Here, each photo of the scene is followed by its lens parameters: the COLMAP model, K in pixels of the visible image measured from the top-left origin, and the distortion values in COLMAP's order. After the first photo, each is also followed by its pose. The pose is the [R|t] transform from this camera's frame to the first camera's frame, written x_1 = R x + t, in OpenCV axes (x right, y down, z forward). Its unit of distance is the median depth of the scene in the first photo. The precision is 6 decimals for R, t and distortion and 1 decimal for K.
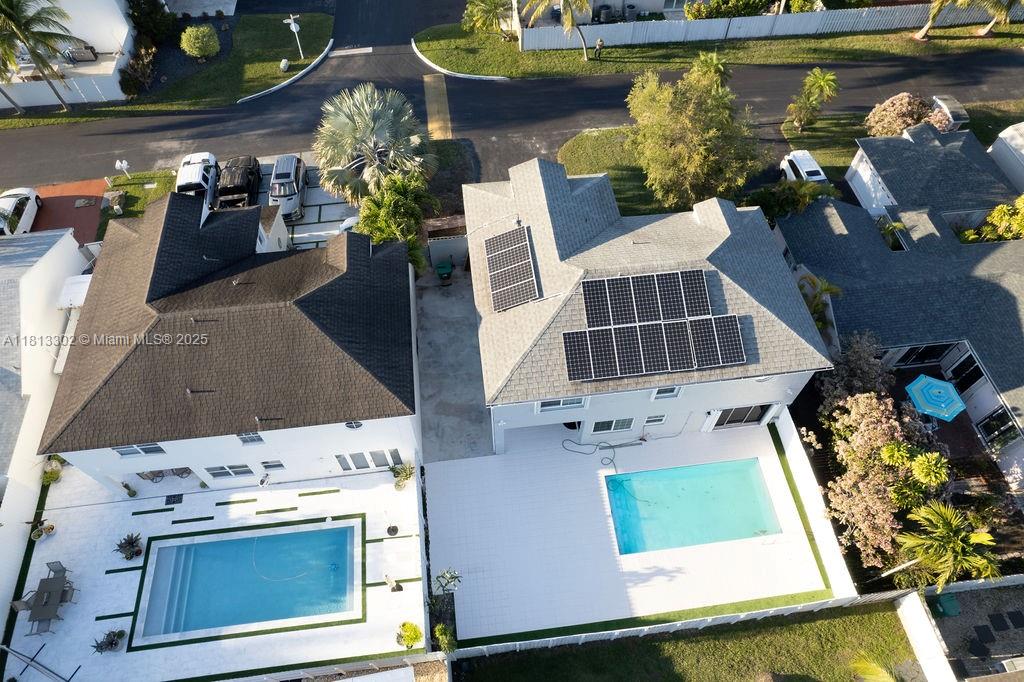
lens RADIAL K [[653.5, 0, 512.9], [0, 653.5, 339.1], [0, 0, 1]] dist [-0.051718, 0.034374]
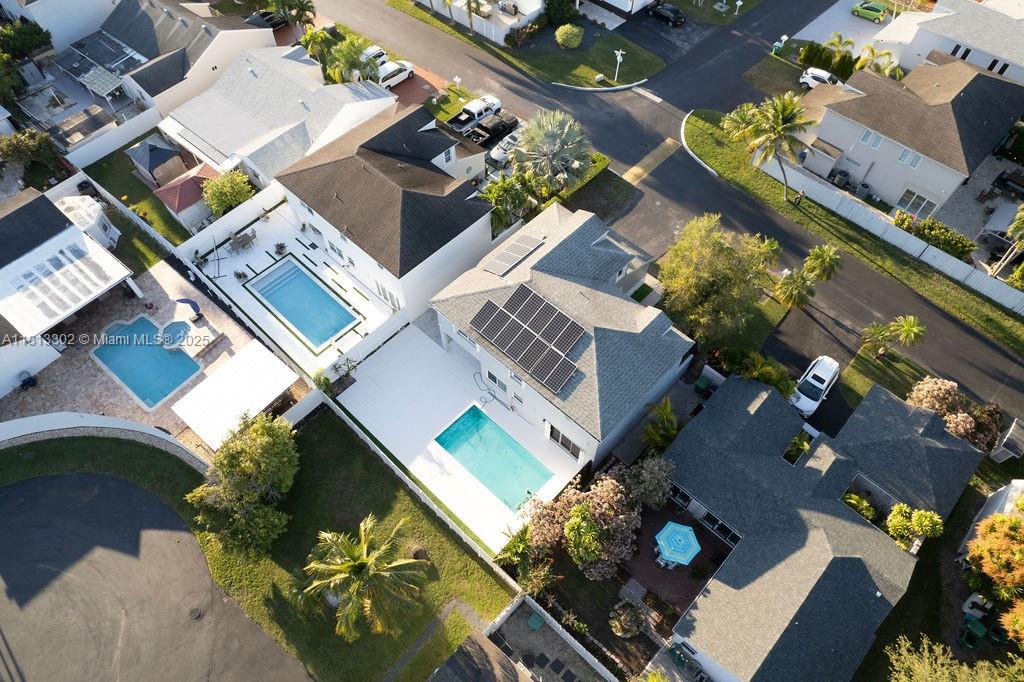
lens RADIAL K [[653.5, 0, 516.6], [0, 653.5, 339.7], [0, 0, 1]] dist [-0.051718, 0.034374]
pose [[0.638170, 0.641370, -0.425892, 0.712235], [-0.640730, 0.749143, 0.168078, -0.203514], [0.426854, 0.165620, 0.889025, -0.288467]]
